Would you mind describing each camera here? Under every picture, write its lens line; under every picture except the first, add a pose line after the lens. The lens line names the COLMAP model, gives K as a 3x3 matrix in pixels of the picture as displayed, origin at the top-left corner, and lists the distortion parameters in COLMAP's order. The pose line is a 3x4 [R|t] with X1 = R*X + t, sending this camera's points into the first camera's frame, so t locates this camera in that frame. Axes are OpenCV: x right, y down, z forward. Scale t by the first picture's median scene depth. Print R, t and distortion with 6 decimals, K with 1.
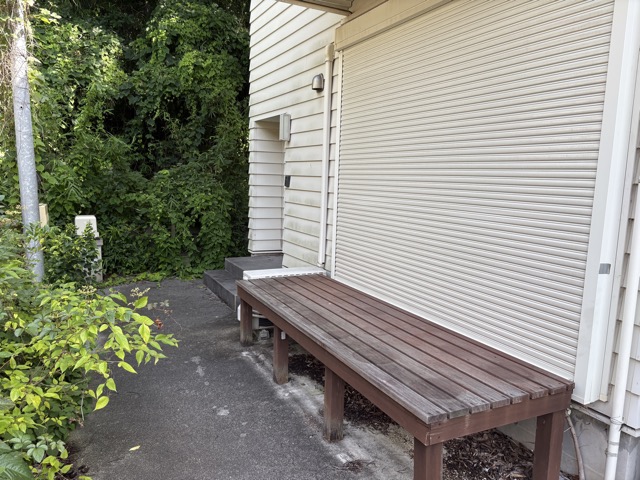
lens RADIAL K [[485.5, 0, 319.5], [0, 485.5, 240.1], [0, 0, 1]] dist [0.037027, -0.036859]
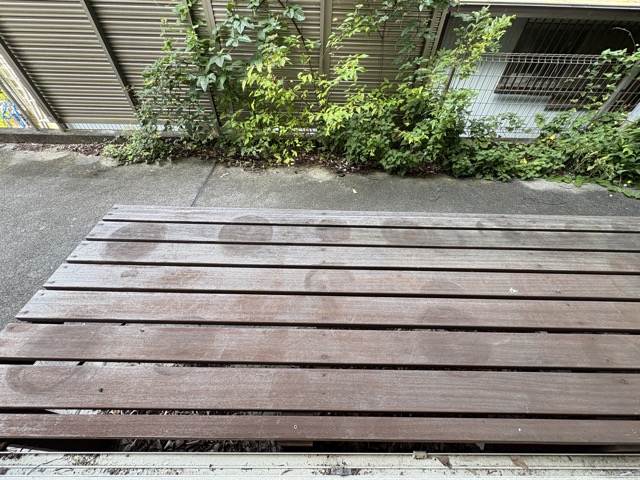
lens RADIAL K [[255.8, 0, 318.4], [0, 255.8, 241.3], [0, 0, 1]] dist [0.004396, 0.000491]
pose [[-0.447693, 0.632347, -0.632225, 0.298538], [-0.149665, 0.644074, 0.750179, -0.080881], [0.881573, 0.430472, -0.193707, 1.061633]]
